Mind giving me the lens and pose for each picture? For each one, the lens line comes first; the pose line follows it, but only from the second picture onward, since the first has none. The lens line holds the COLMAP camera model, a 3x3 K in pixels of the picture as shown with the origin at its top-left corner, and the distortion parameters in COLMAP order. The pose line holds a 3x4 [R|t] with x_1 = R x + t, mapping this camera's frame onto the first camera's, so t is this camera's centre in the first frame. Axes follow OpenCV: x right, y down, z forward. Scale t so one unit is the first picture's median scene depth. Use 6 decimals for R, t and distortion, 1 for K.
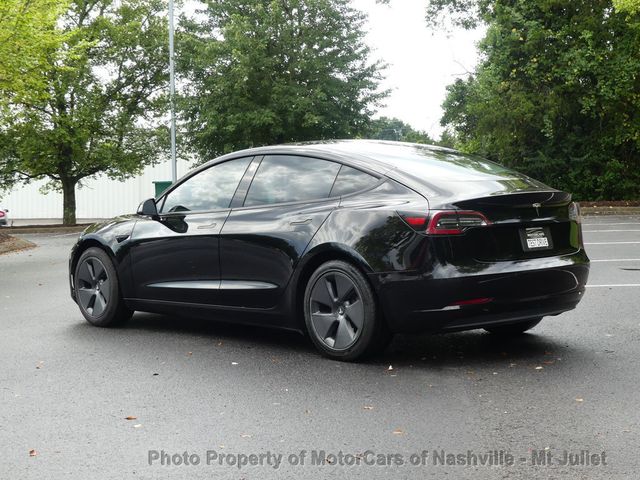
lens RADIAL K [[1147.5, 0, 320.0], [0, 1147.5, 240.0], [0, 0, 1]] dist [-0.040593, -0.036106]
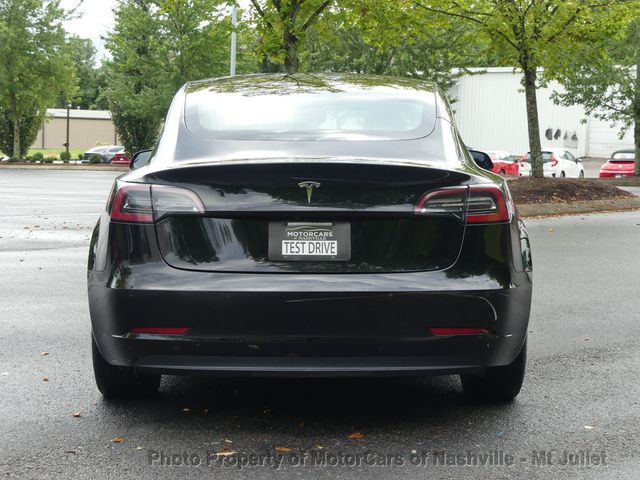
lens RADIAL K [[1393.4, 0, 320.0], [0, 1393.4, 240.0], [0, 0, 1]] dist [0.010234, 0.013247]
pose [[0.760985, 0.084189, -0.643284, 0.601811], [-0.061300, 0.996439, 0.057891, -0.040030], [0.645867, -0.004621, 0.763436, 0.411926]]
